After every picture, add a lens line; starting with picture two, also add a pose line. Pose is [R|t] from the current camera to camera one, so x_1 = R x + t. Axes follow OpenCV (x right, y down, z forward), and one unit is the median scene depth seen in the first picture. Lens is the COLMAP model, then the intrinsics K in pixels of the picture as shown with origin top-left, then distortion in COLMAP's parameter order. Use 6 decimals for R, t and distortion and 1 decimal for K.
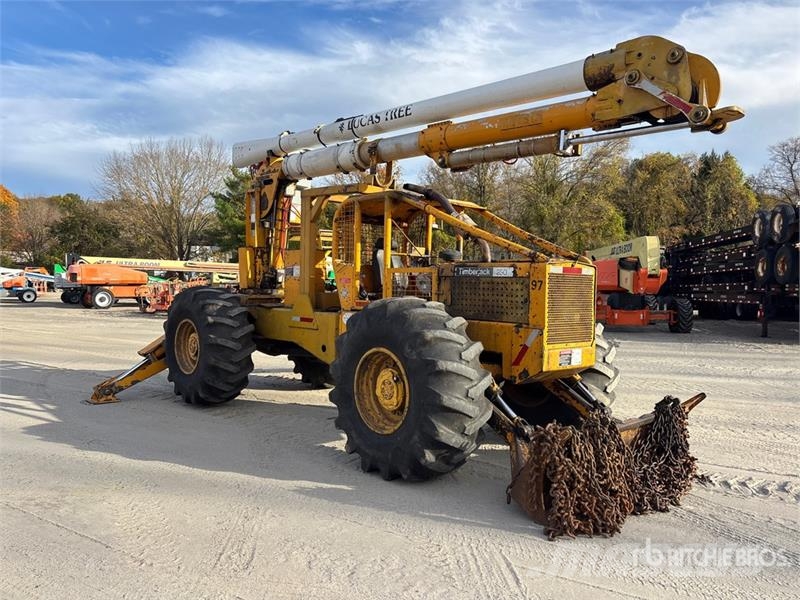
lens RADIAL K [[608.5, 0, 400.1], [0, 608.5, 297.6], [0, 0, 1]] dist [0.026198, -0.029135]
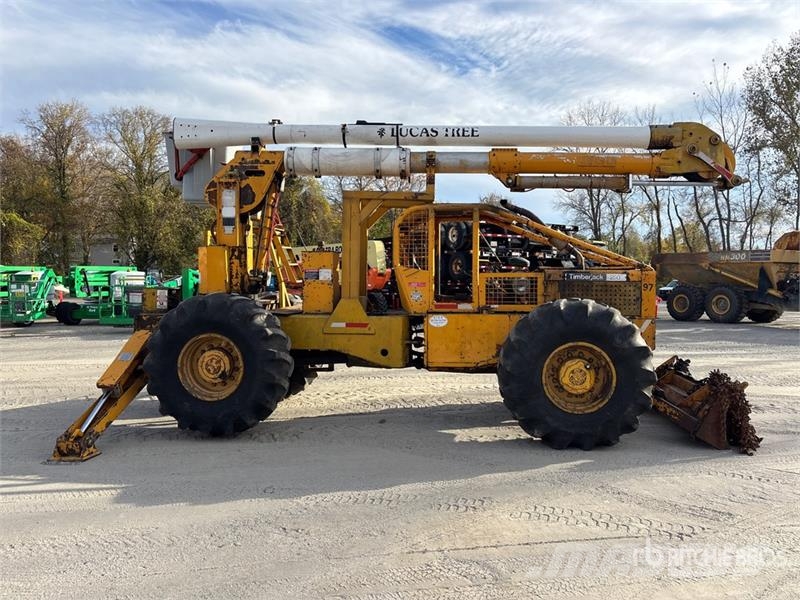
lens RADIAL K [[608.5, 0, 399.3], [0, 608.5, 286.5], [0, 0, 1]] dist [0.026198, -0.029135]
pose [[0.747375, -0.016124, 0.664206, -0.806634], [0.022423, 0.999748, -0.000961, -0.024391], [-0.664024, 0.015612, 0.747549, 0.249062]]
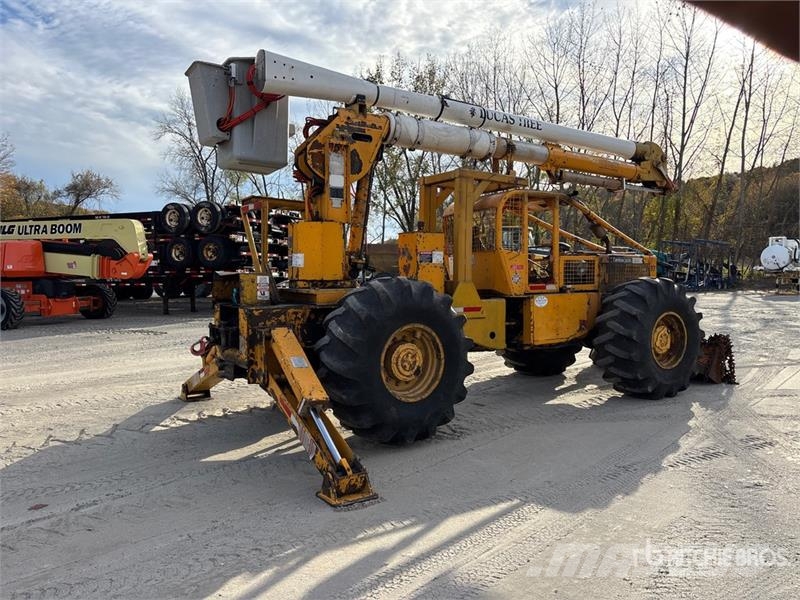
lens RADIAL K [[608.5, 0, 402.1], [0, 608.5, 297.5], [0, 0, 1]] dist [0.026198, -0.029135]
pose [[0.176504, -0.056993, 0.982649, -1.192283], [0.029322, 0.998184, 0.052628, -0.037212], [-0.983863, 0.019524, 0.177854, 1.017314]]
